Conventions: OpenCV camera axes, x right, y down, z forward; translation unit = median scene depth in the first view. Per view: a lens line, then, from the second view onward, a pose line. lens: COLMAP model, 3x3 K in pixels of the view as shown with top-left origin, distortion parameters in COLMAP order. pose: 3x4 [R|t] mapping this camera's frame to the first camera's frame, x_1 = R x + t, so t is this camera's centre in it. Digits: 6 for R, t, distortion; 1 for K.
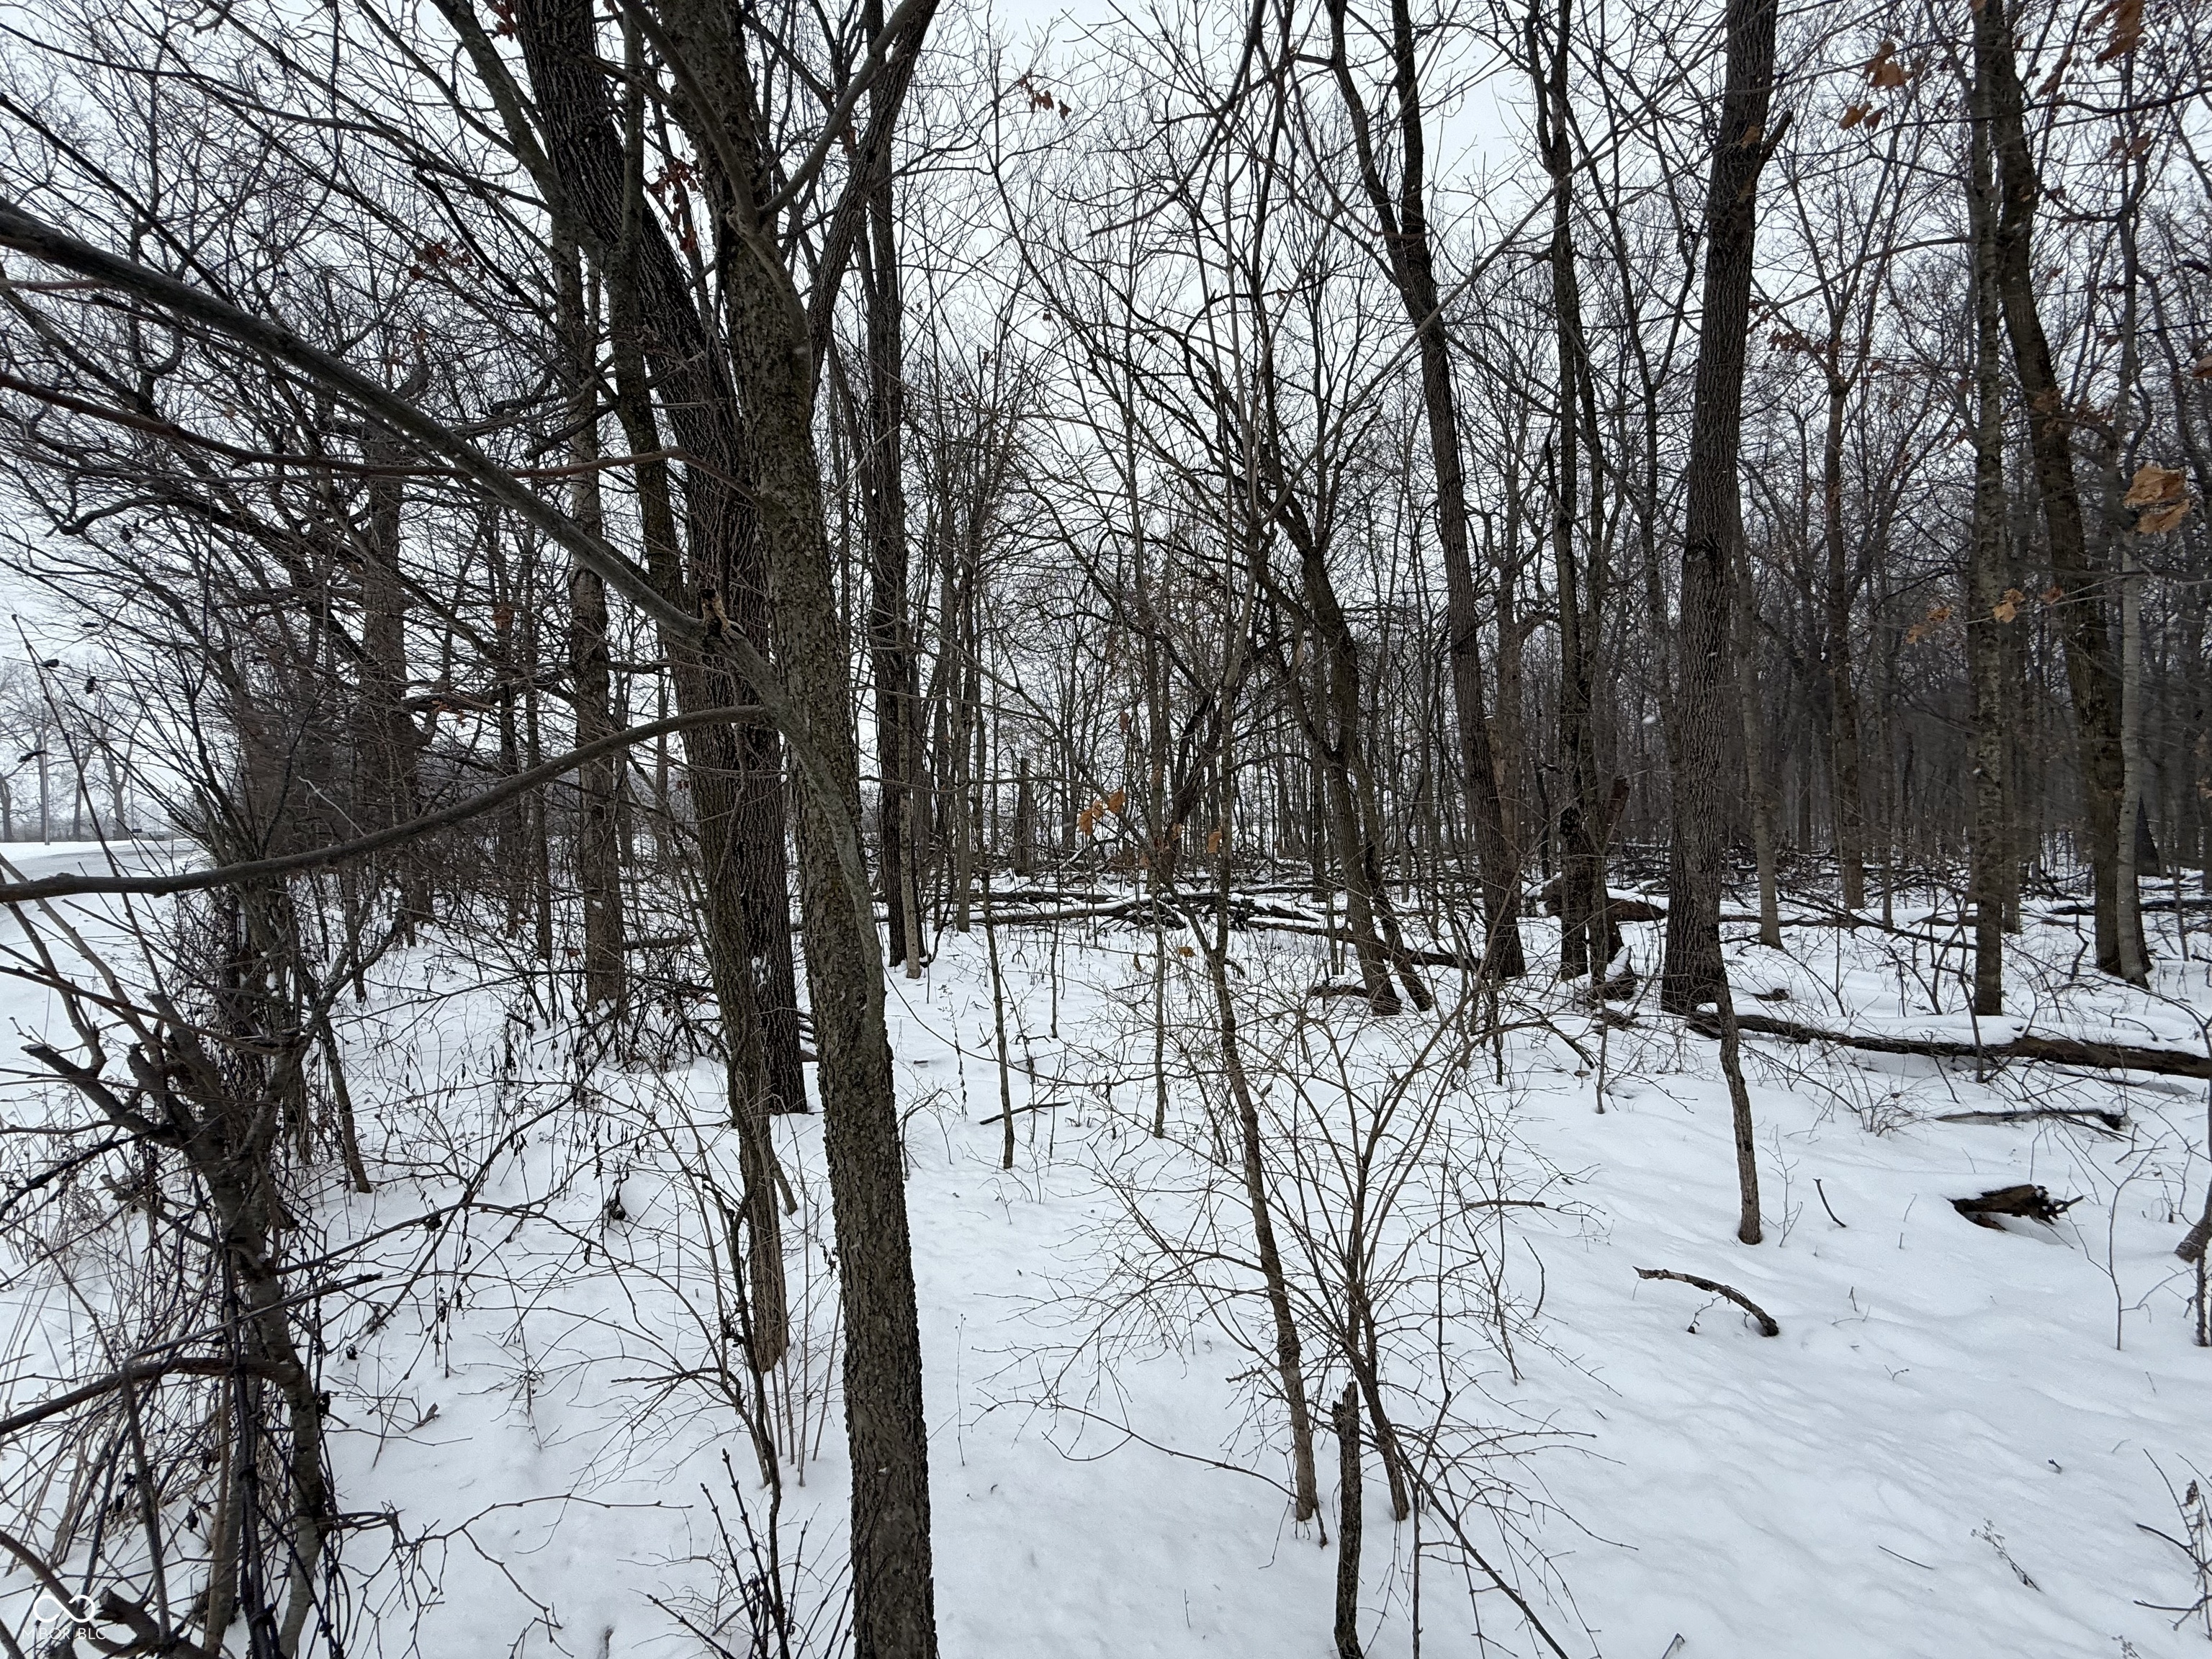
lens RADIAL K [[876.1, 0, 1100.6], [0, 876.1, 831.0], [0, 0, 1]] dist [0.002385, -0.000877]
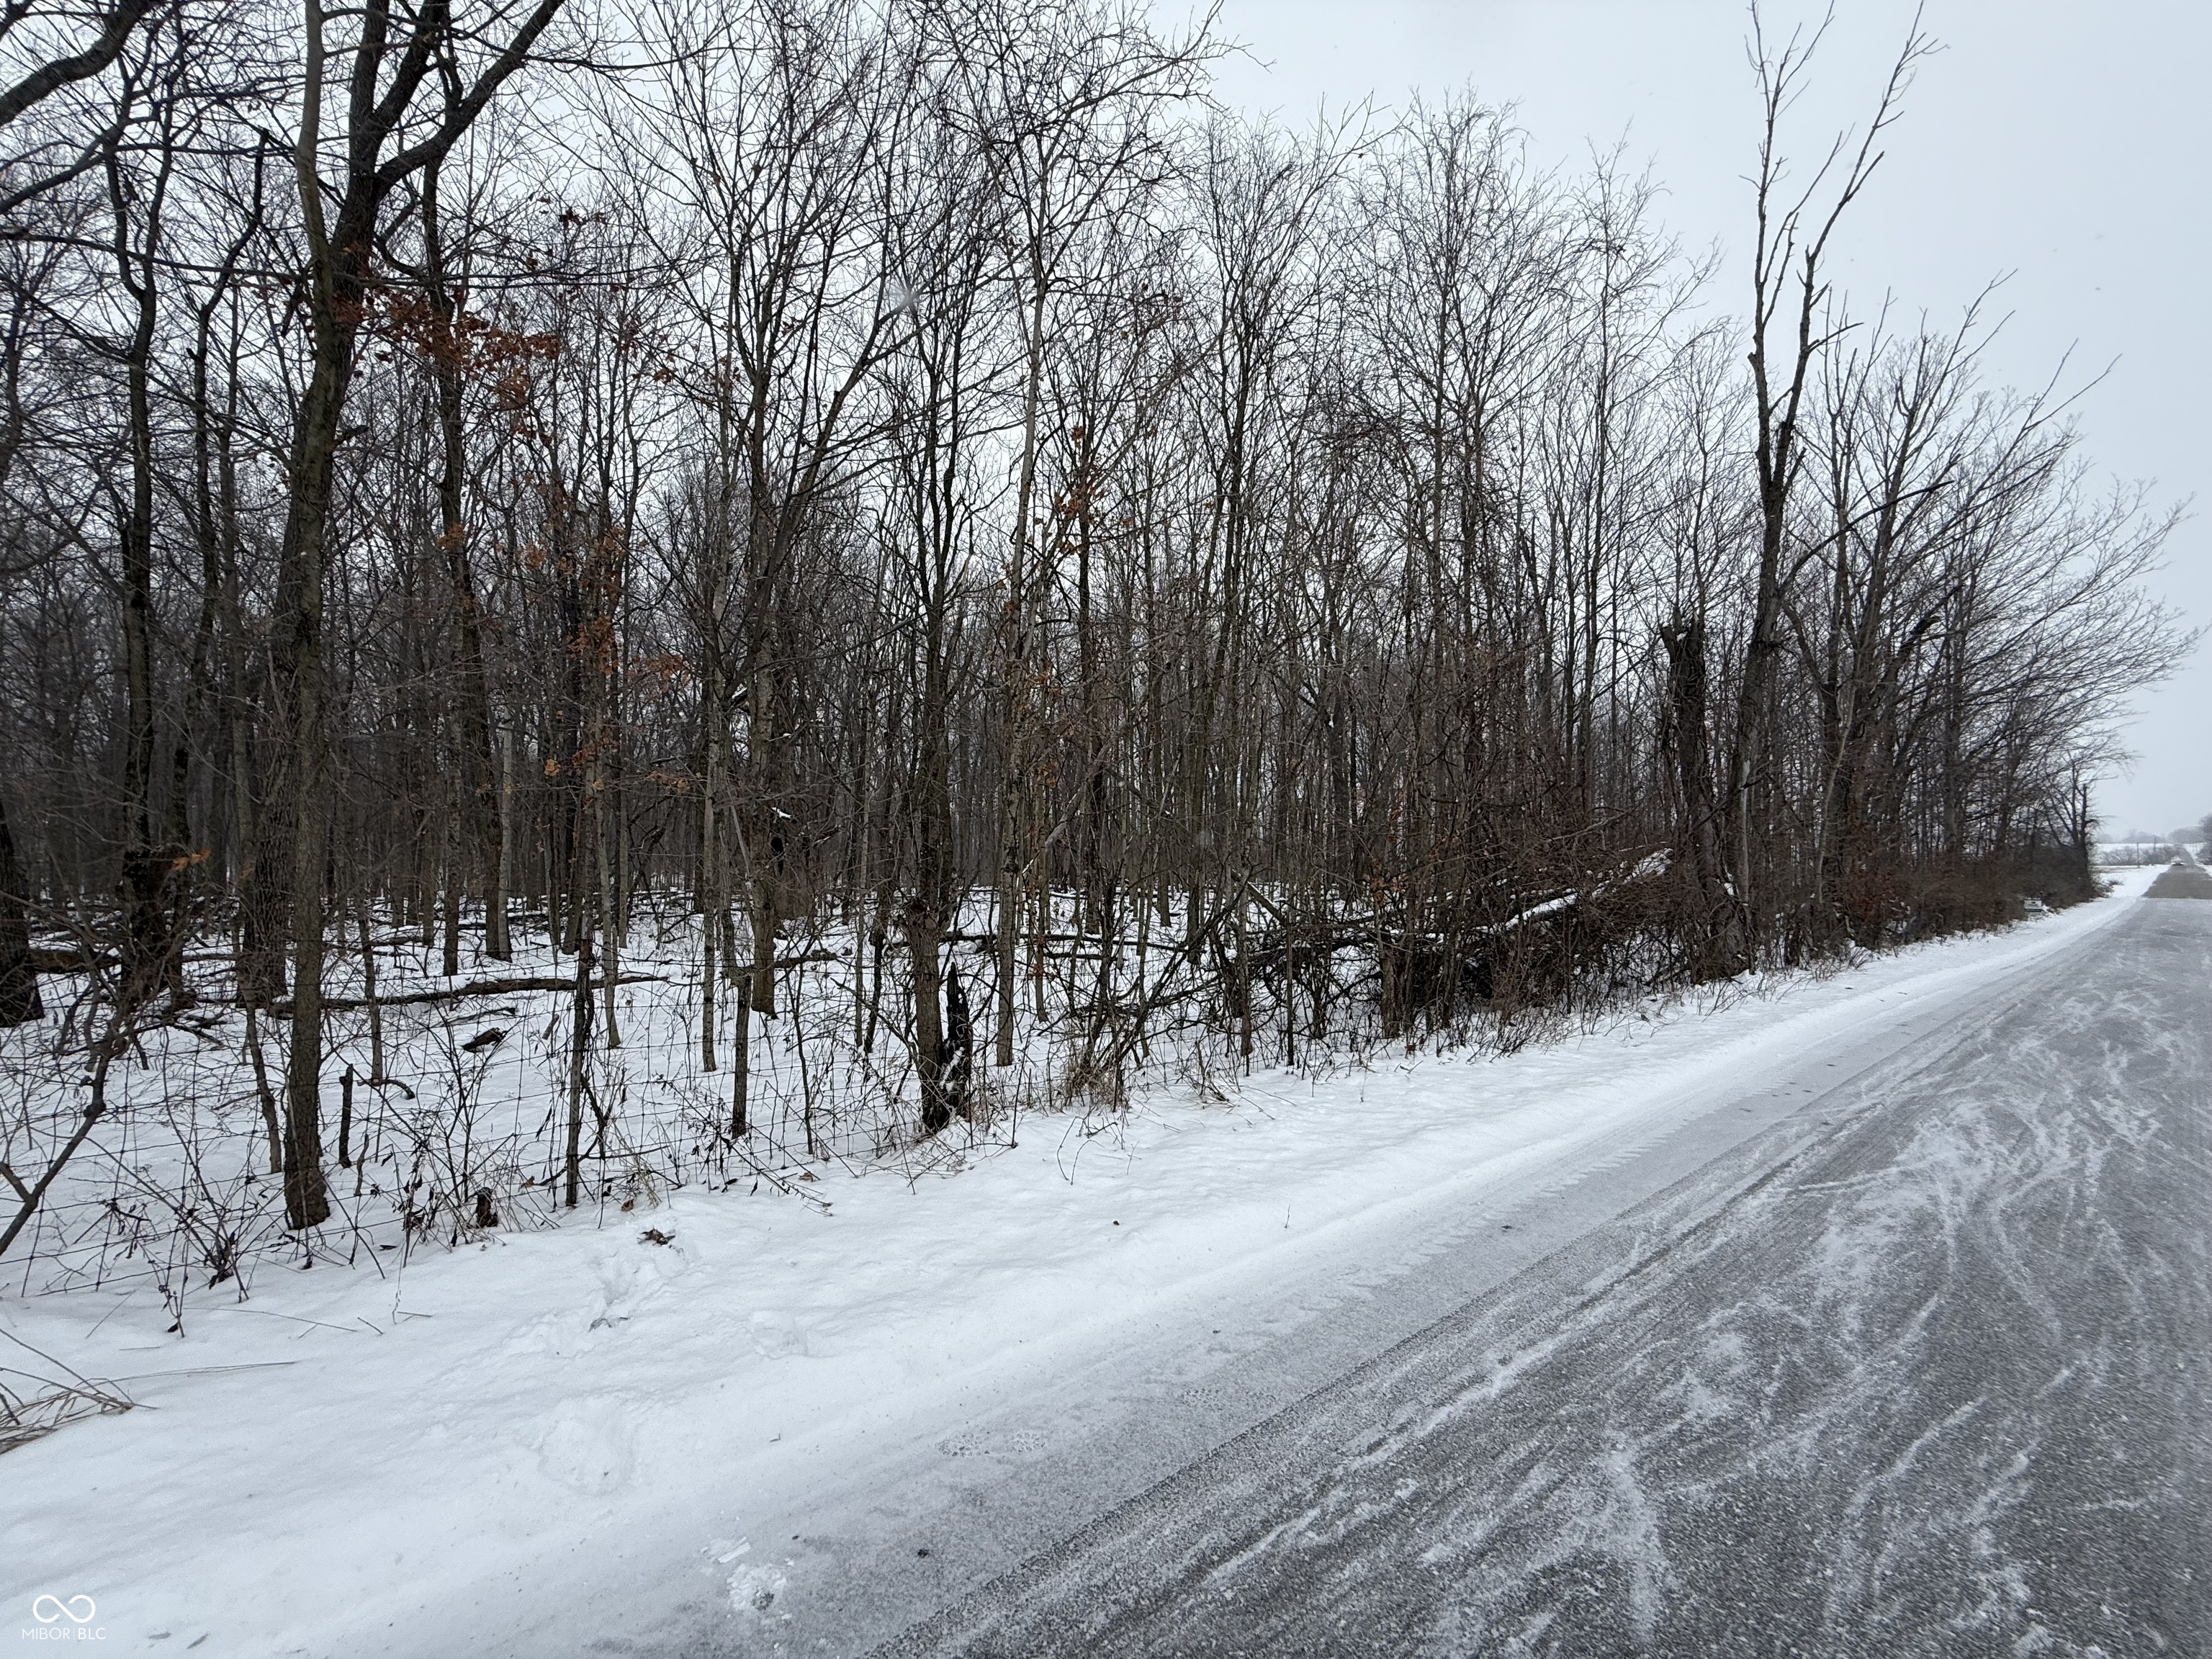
lens RADIAL K [[876.1, 0, 1100.6], [0, 876.1, 831.0], [0, 0, 1]] dist [0.002385, -0.000877]
pose [[0.091512, 0.038157, 0.995073, -0.531691], [0.009863, 0.999182, -0.039221, 0.002293], [-0.995755, 0.013404, 0.091060, -0.384291]]
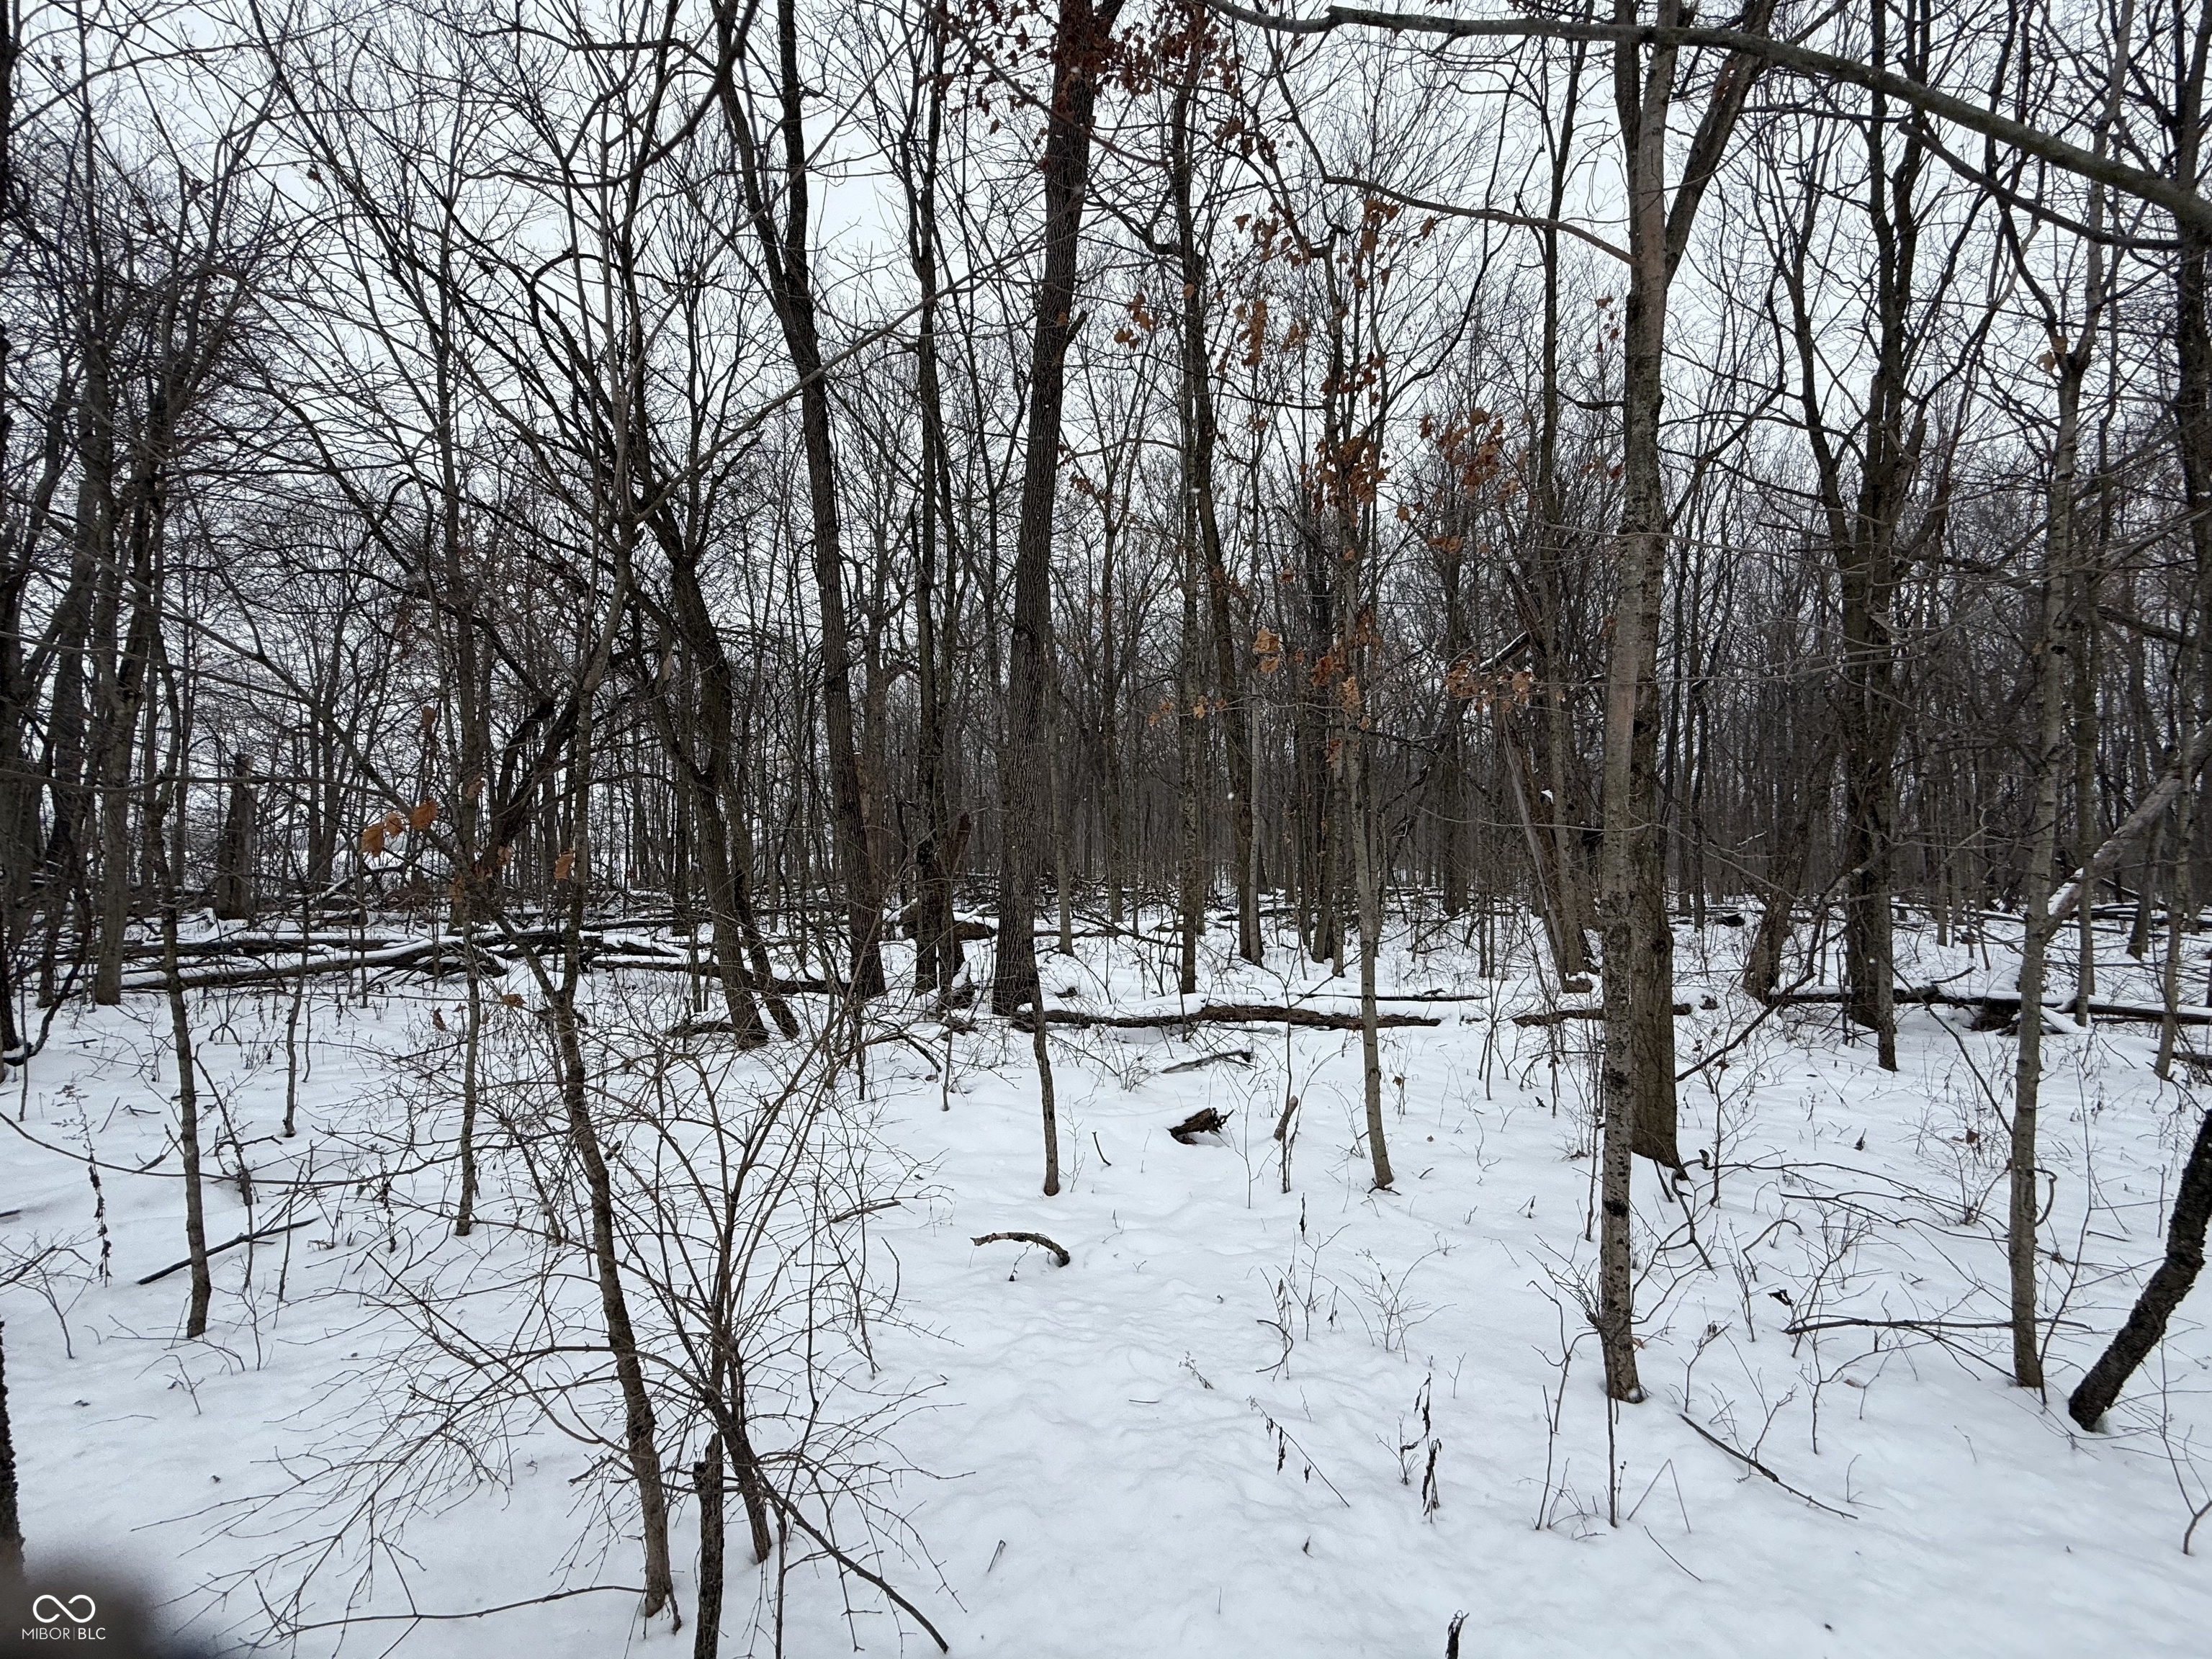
lens RADIAL K [[876.1, 0, 1100.6], [0, 876.1, 831.0], [0, 0, 1]] dist [0.002385, -0.000877]
pose [[0.770706, 0.029988, 0.636485, -0.003799], [-0.008437, 0.999285, -0.036865, 0.001348], [-0.637135, 0.023042, 0.770408, -0.003297]]
